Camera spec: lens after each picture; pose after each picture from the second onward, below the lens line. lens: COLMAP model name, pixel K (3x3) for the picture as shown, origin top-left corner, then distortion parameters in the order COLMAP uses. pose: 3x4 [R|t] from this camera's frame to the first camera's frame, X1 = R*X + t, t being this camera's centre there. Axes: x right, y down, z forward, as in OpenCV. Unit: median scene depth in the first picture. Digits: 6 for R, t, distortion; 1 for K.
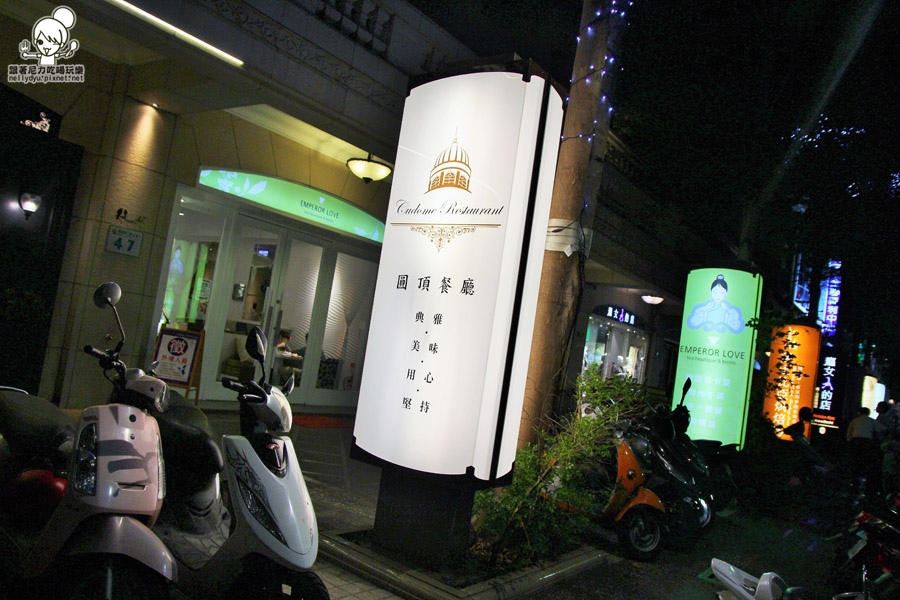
lens RADIAL K [[720.8, 0, 450.0], [0, 720.8, 300.0], [0, 0, 1]] dist [-0.112557, 0.116529]
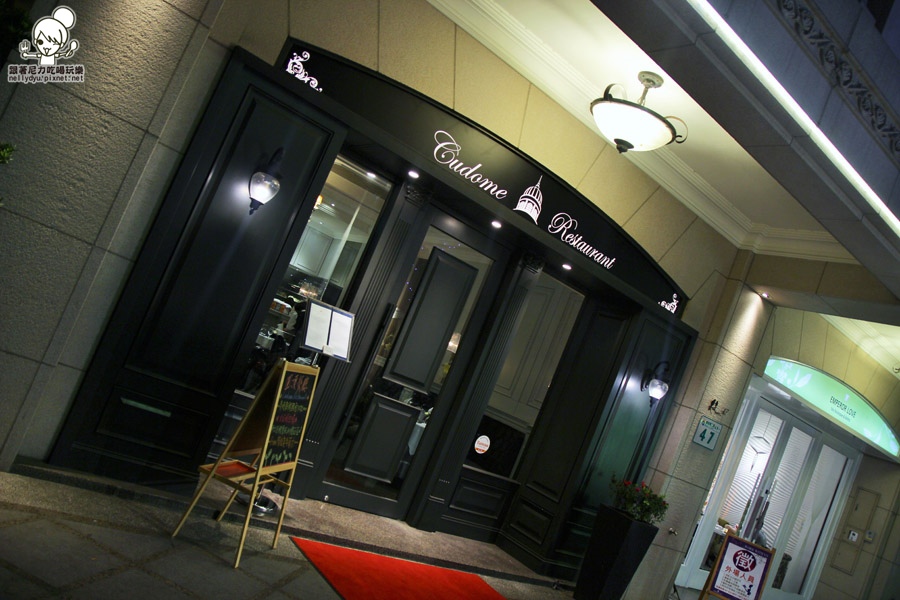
lens RADIAL K [[720.8, 0, 450.0], [0, 720.8, 300.0], [0, 0, 1]] dist [-0.112557, 0.116529]
pose [[0.928430, 0.187393, -0.320782, -0.508523], [-0.221360, 0.972488, -0.072574, -0.110566], [0.298357, 0.138388, 0.944369, -0.011098]]
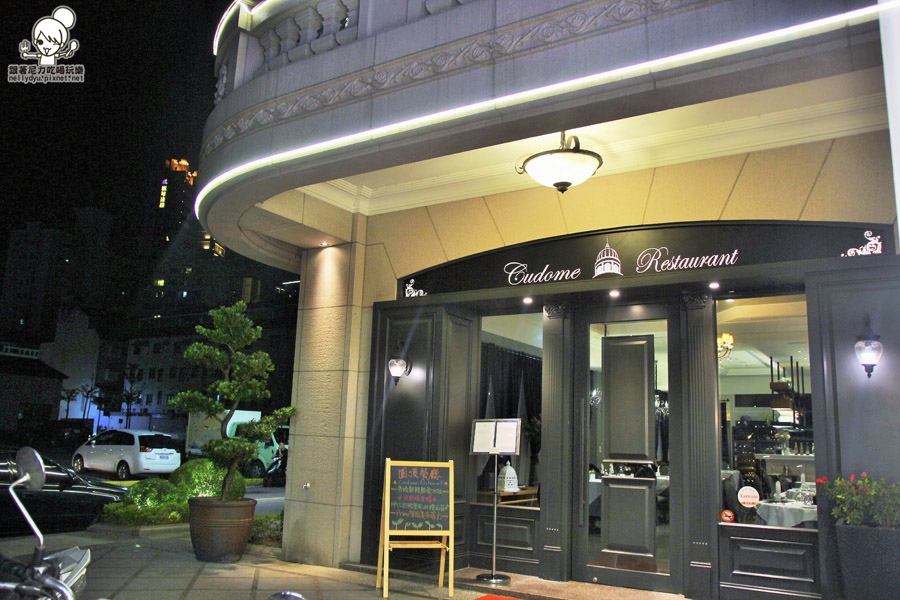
lens RADIAL K [[720.8, 0, 450.0], [0, 720.8, 300.0], [0, 0, 1]] dist [-0.112557, 0.116529]
pose [[0.063854, -0.337296, -0.939230, 0.063152], [0.049846, 0.941054, -0.334563, 0.026942], [0.996714, -0.025454, 0.076903, 0.459614]]
